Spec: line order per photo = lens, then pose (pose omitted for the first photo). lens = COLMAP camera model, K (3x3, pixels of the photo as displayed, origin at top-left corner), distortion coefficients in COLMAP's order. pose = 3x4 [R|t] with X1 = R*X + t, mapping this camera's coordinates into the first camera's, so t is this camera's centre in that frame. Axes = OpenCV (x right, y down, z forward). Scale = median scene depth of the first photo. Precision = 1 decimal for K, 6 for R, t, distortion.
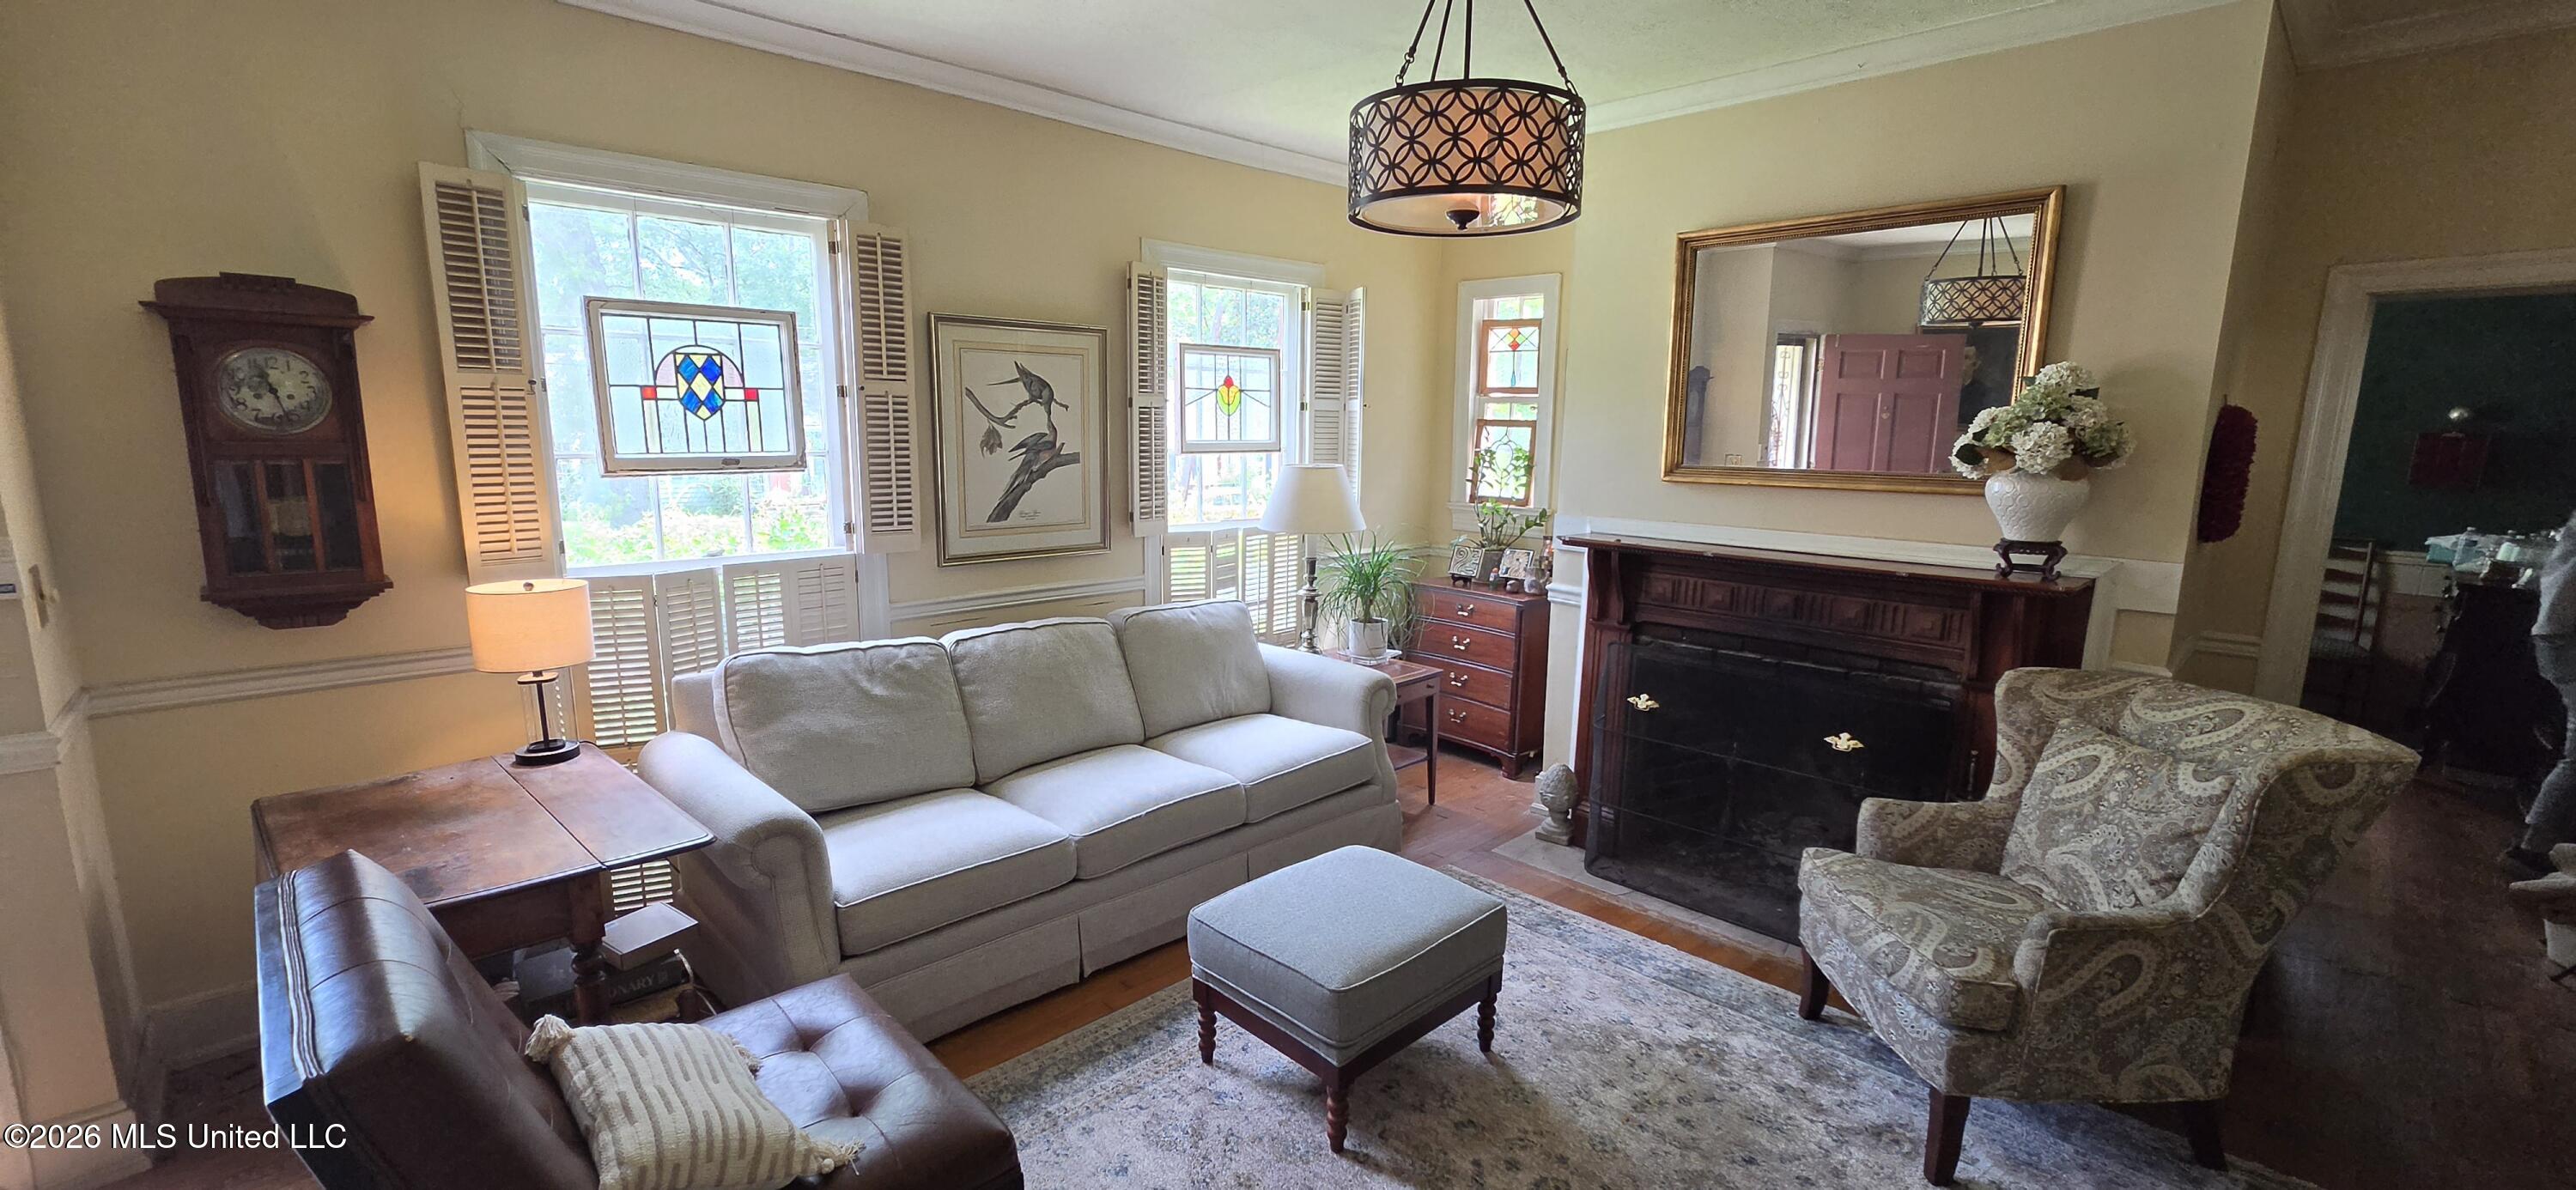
lens RADIAL K [[1058.3, 0, 1289.0], [0, 1058.3, 615.6], [0, 0, 1]] dist [-0.001434, -0.000305]
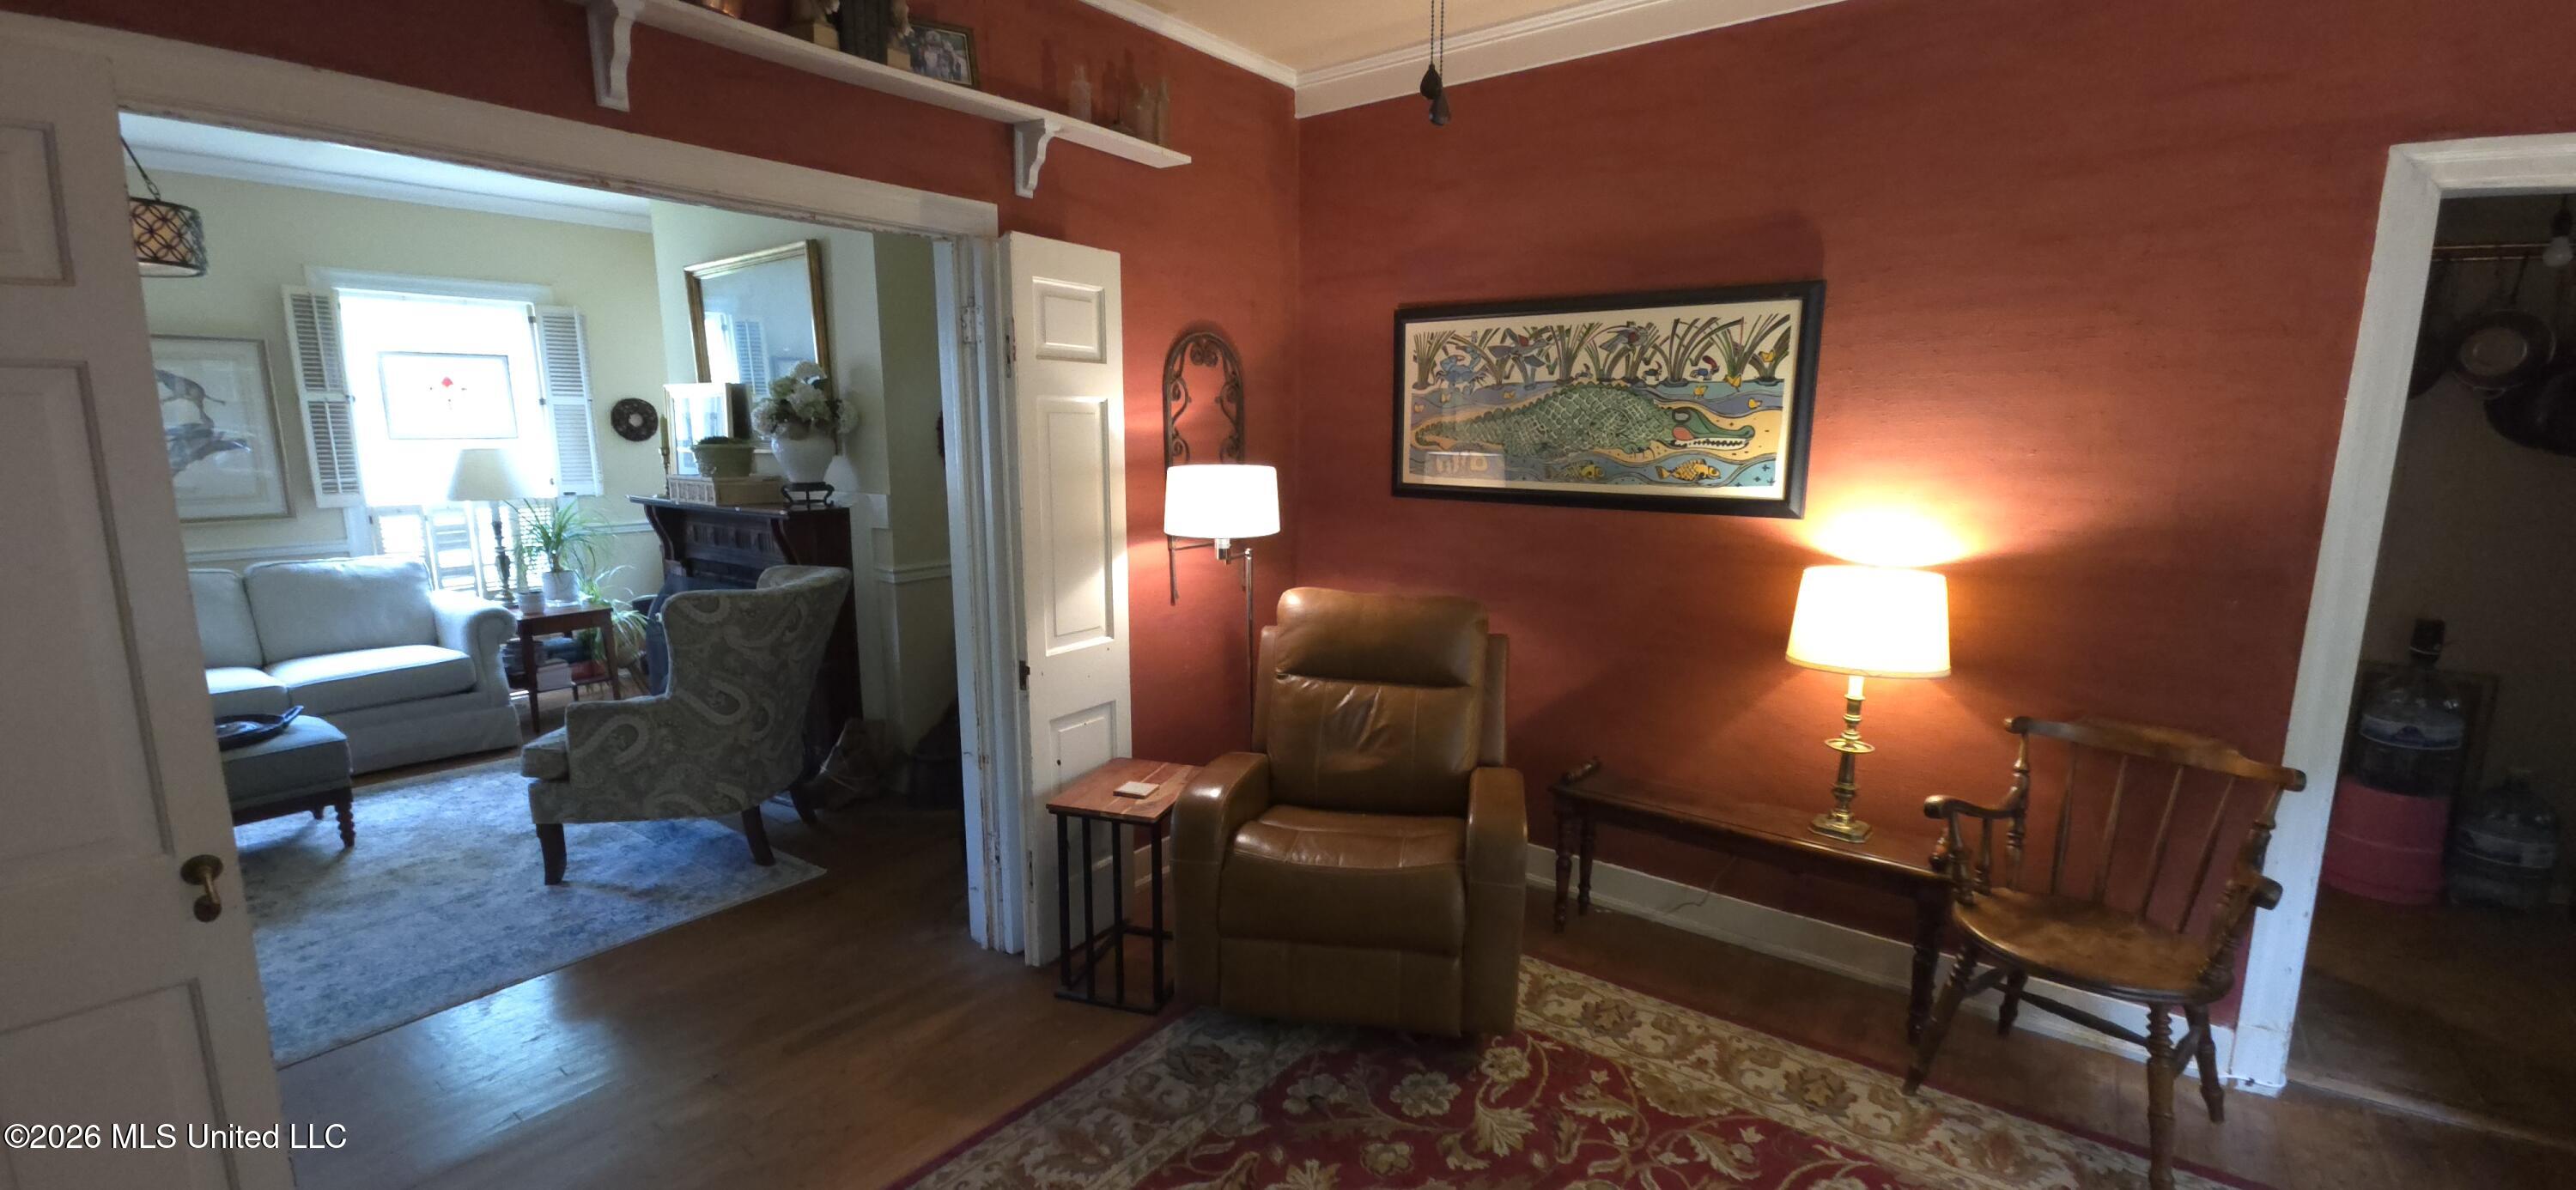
lens RADIAL K [[1058.3, 0, 1291.4], [0, 1058.3, 573.6], [0, 0, 1]] dist [-0.001434, -0.000305]
pose [[0.983967, -0.033120, 0.175247, 0.835509], [0.039318, 0.998714, -0.032011, 0.096508], [-0.173961, 0.038388, 0.984004, -0.447618]]
